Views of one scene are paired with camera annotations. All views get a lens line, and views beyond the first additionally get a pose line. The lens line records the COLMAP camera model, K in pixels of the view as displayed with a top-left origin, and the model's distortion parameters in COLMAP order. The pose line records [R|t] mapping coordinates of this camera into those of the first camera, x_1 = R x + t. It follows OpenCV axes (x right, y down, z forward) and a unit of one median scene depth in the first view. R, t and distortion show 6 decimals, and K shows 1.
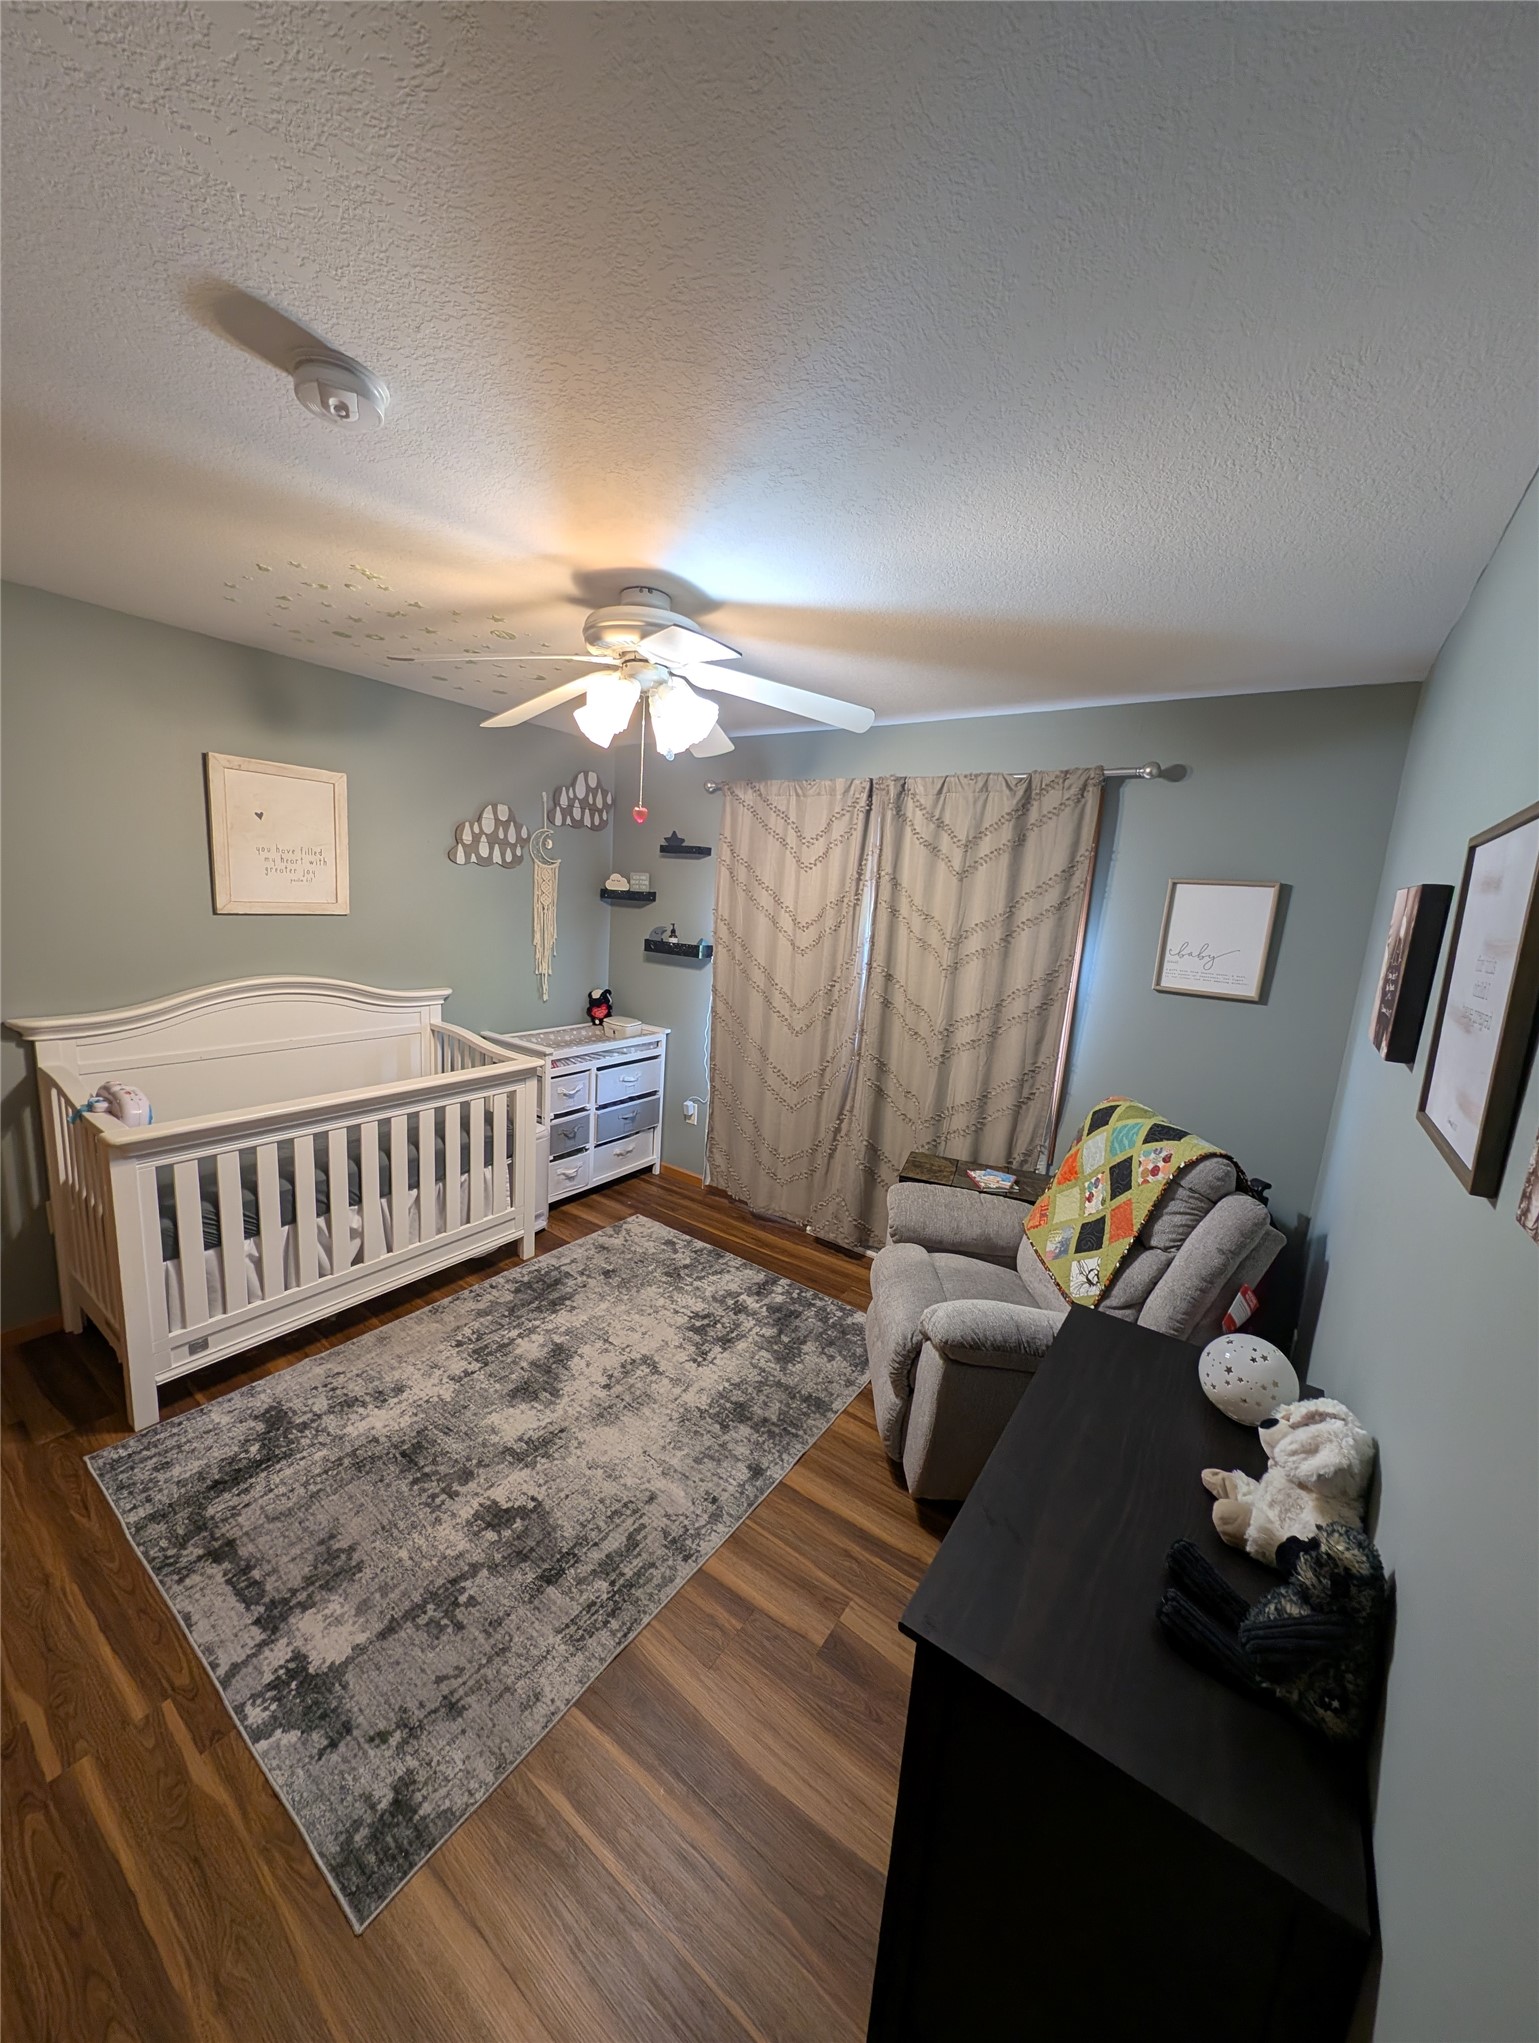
lens RADIAL K [[725.9, 0, 767.4], [0, 725.9, 1018.3], [0, 0, 1]] dist [-0.000242, -0.000417]
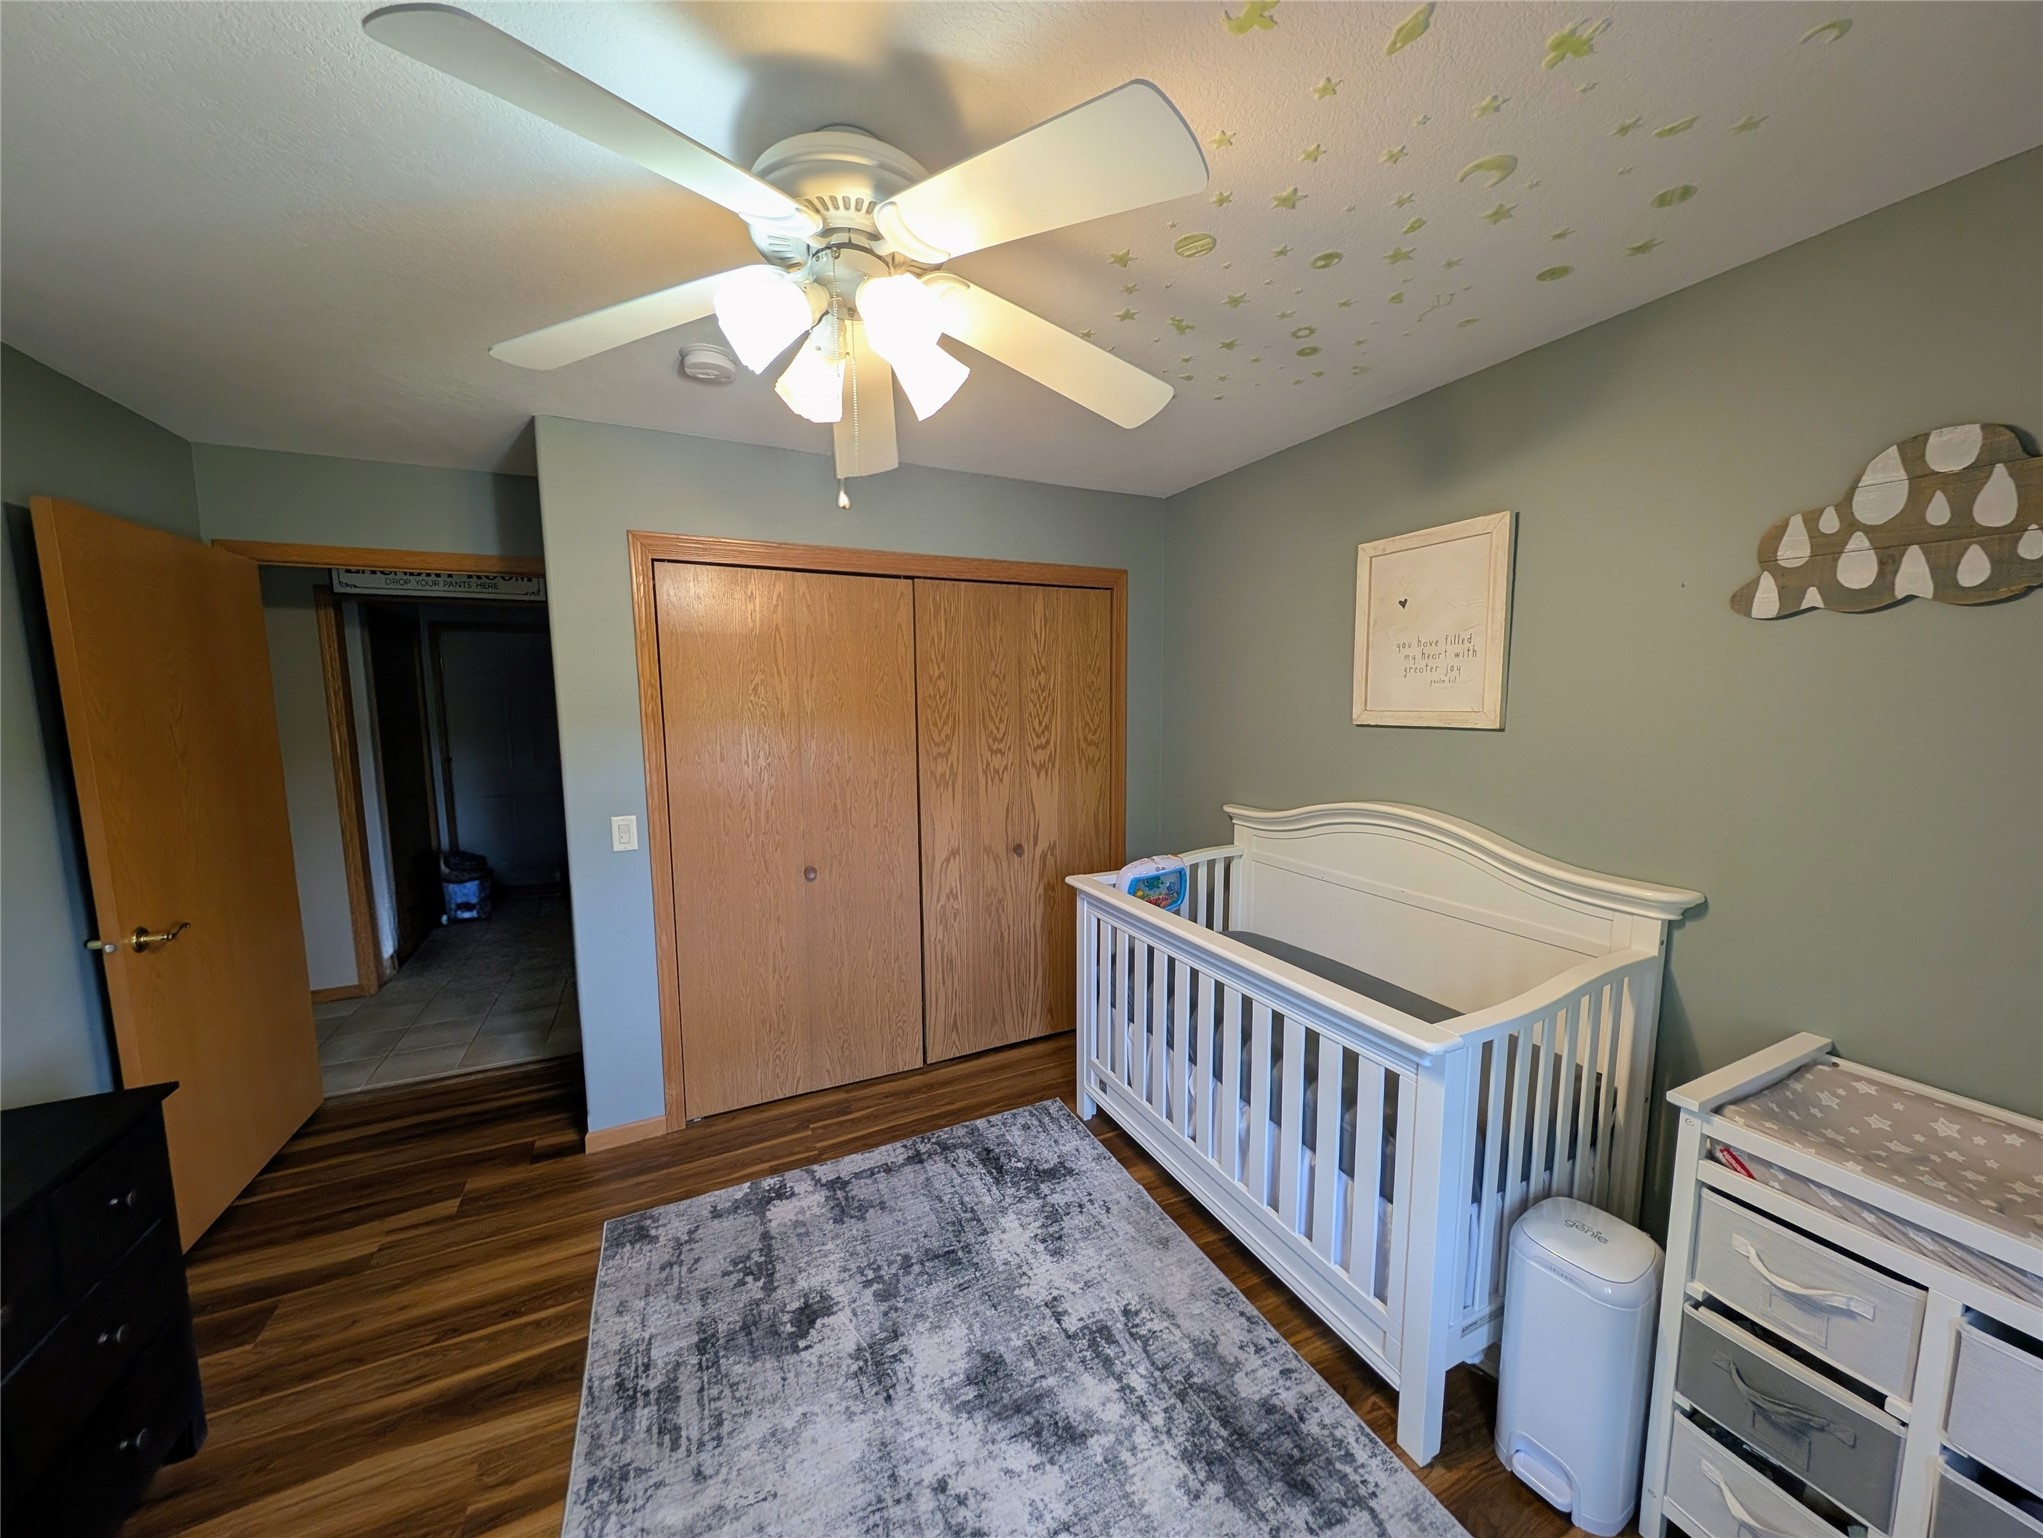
lens RADIAL K [[725.9, 0, 1017.5], [0, 725.9, 774.2], [0, 0, 1]] dist [-0.000242, -0.000417]
pose [[-0.492188, 0.034399, -0.869809, 0.258407], [-0.172308, 0.975598, 0.136084, -0.160107], [0.853265, 0.216854, -0.474251, 1.288905]]
